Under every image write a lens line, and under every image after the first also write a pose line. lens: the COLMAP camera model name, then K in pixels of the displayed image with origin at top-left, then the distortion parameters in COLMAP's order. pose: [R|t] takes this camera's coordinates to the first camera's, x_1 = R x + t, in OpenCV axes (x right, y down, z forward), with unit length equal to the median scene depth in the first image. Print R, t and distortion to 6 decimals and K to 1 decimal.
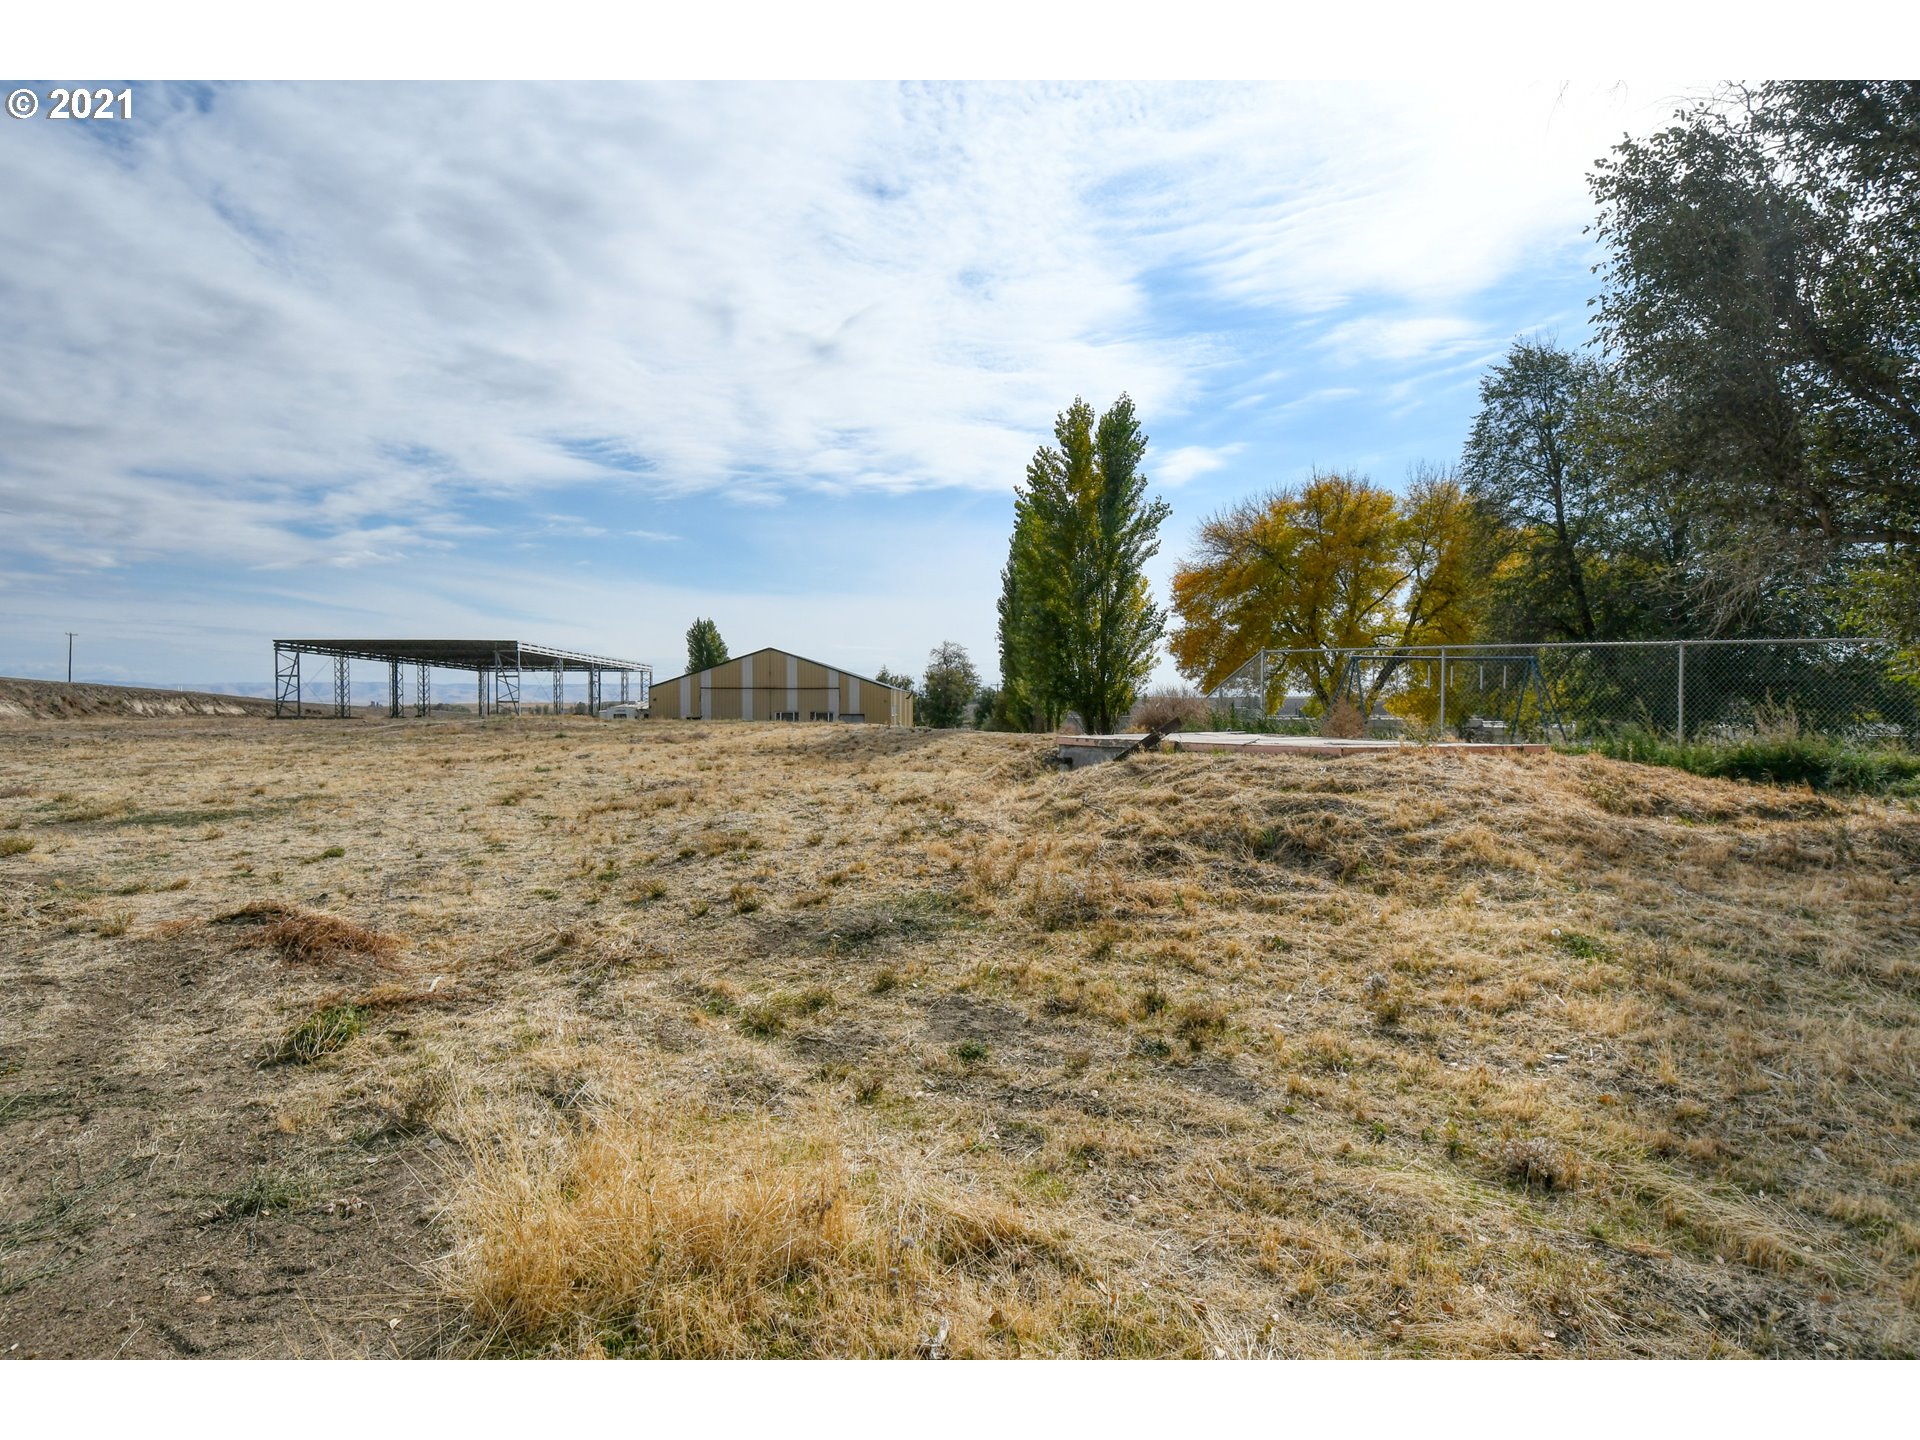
lens RADIAL K [[879.6, 0, 967.7], [0, 879.6, 729.6], [0, 0, 1]] dist [0.026167, 0.000216]
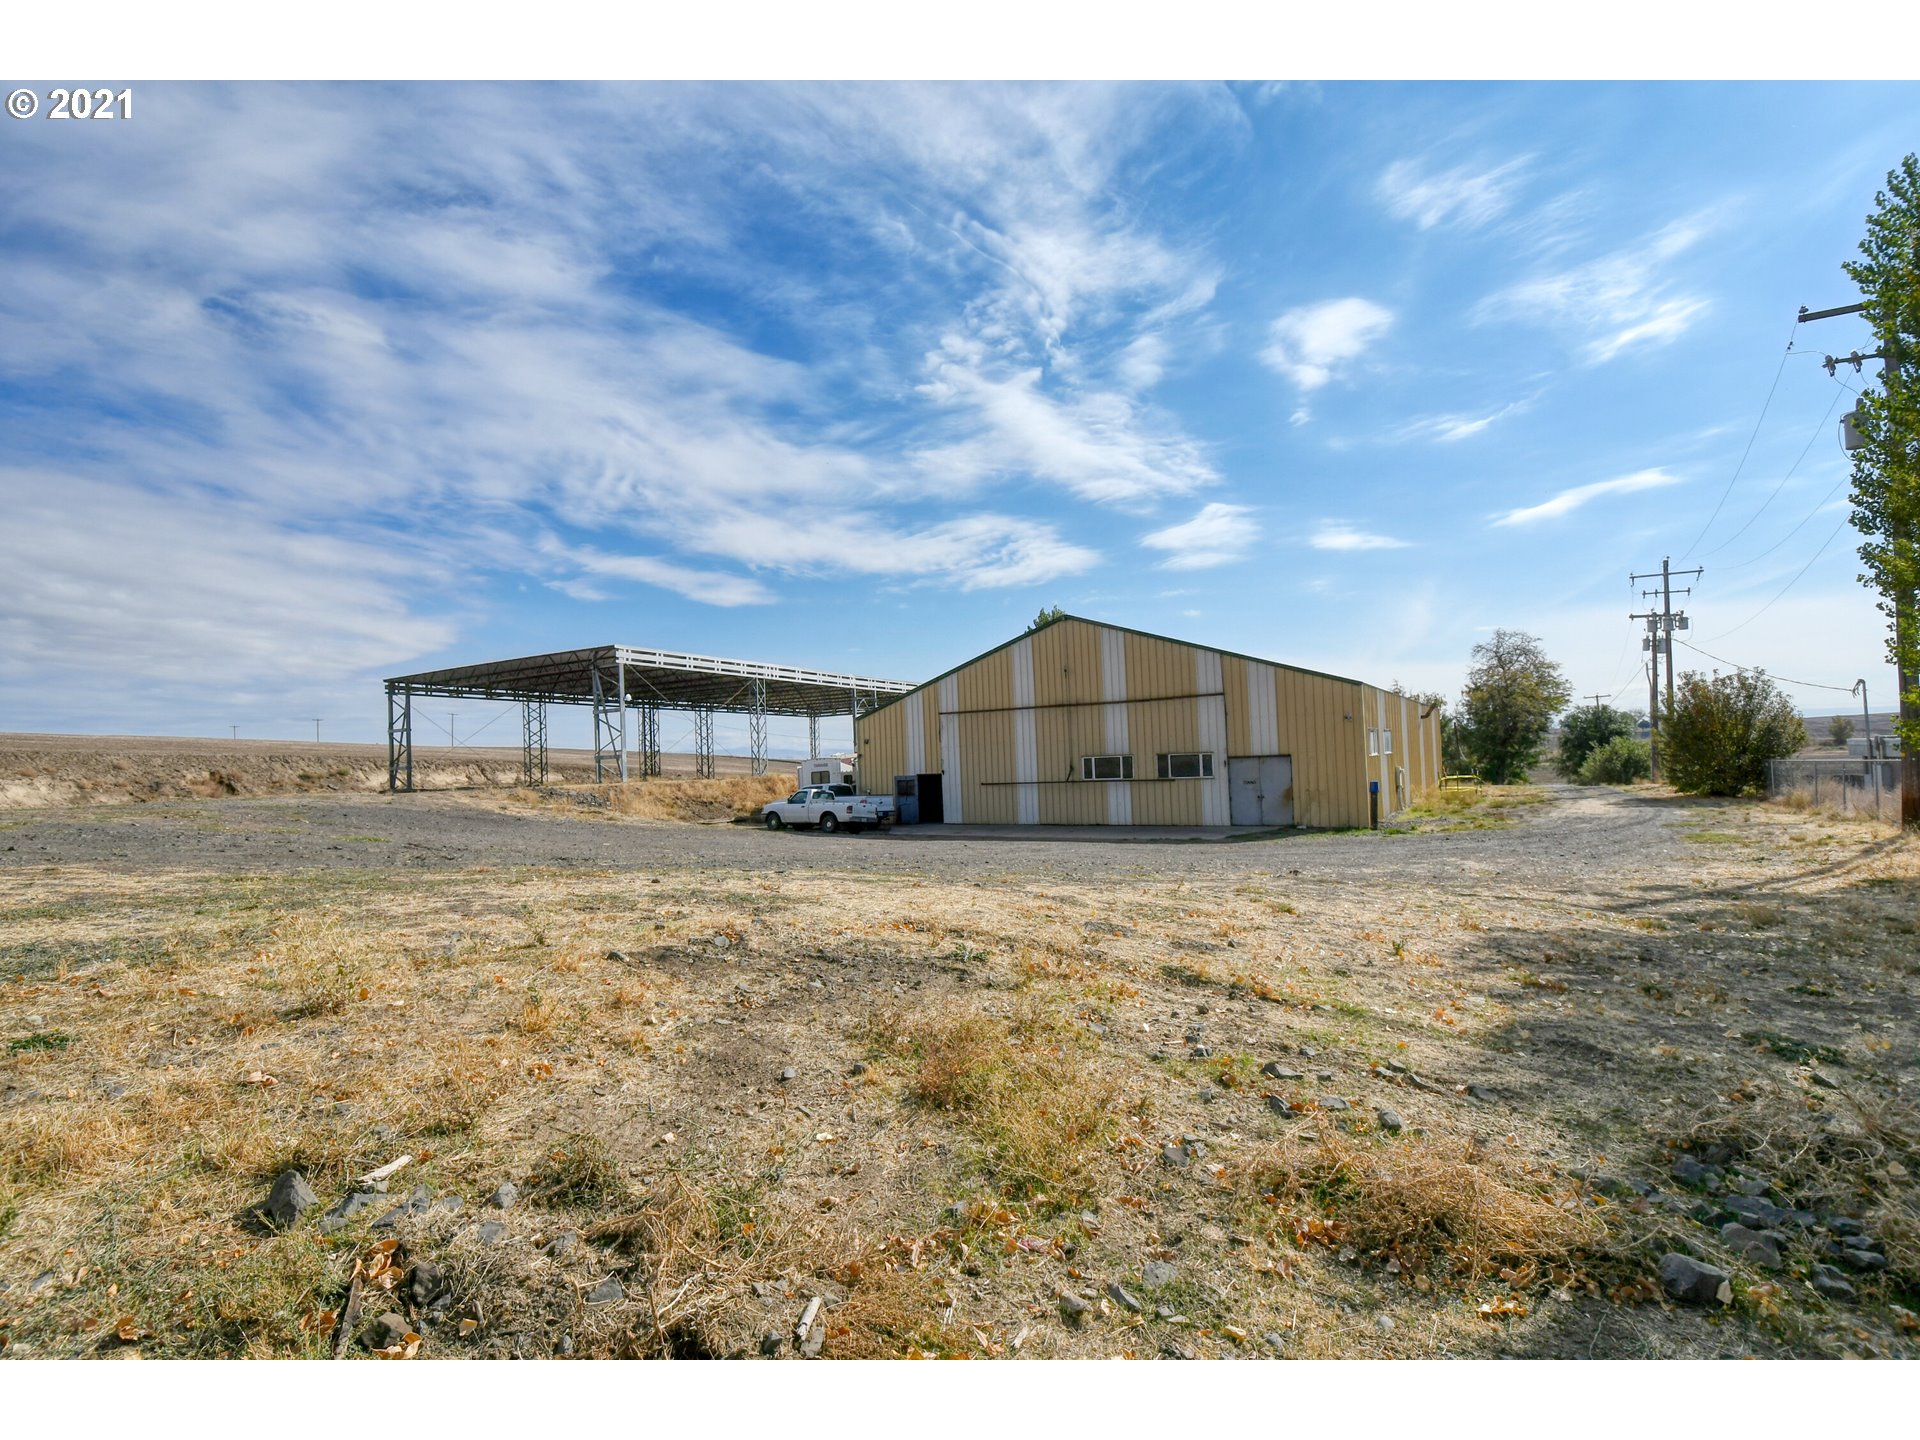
lens RADIAL K [[879.6, 0, 967.7], [0, 879.6, 729.6], [0, 0, 1]] dist [0.026167, 0.000216]
pose [[0.845809, -0.052586, -0.530888, -0.026100], [0.026517, 0.998044, -0.056612, -0.008890], [0.532827, 0.033806, 0.845549, 0.533197]]
